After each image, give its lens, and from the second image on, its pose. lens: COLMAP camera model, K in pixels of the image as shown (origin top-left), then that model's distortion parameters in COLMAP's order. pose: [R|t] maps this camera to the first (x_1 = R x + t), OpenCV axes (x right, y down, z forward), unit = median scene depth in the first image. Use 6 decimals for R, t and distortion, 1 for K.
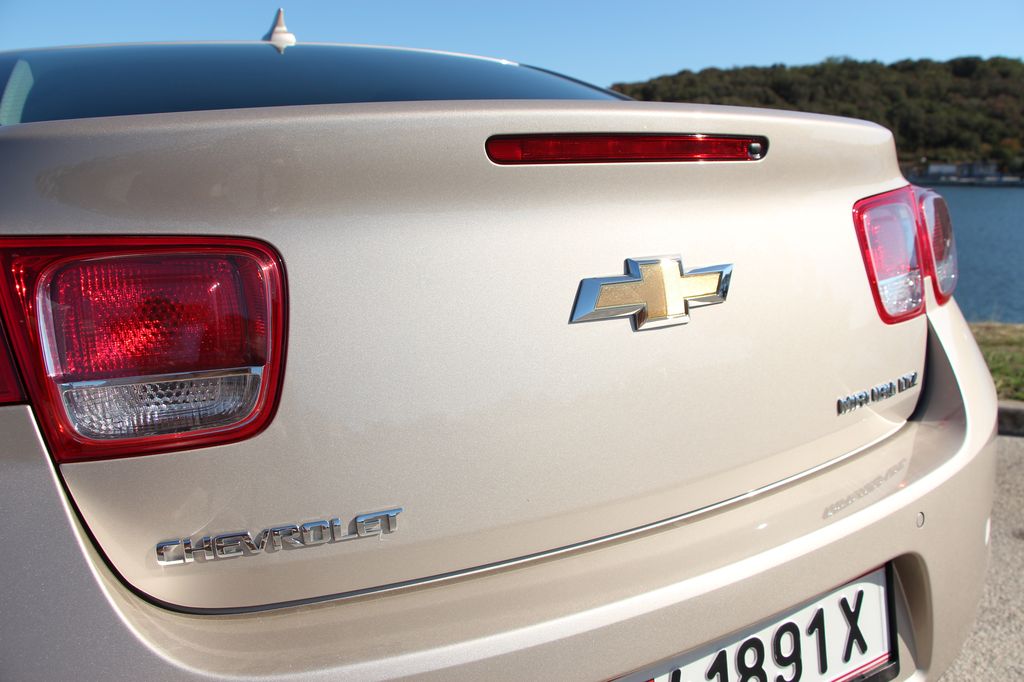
lens RADIAL K [[838.8, 0, 512.0], [0, 838.8, 341.0], [0, 0, 1]] dist [-0.185128, 0.130990]
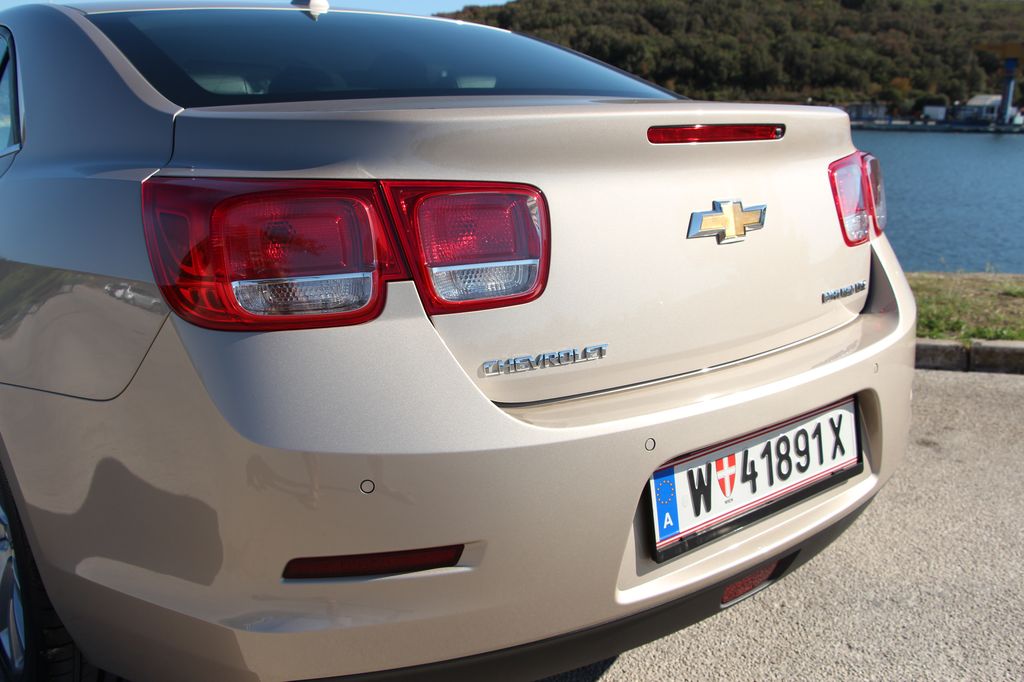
lens RADIAL K [[954.4, 0, 512.0], [0, 954.4, 341.0], [0, 0, 1]] dist [-0.099493, 0.014343]
pose [[0.985665, -0.016802, 0.167873, -0.483669], [0.010072, 0.999114, 0.040860, 0.083034], [-0.168411, -0.038584, 0.984961, -0.668522]]
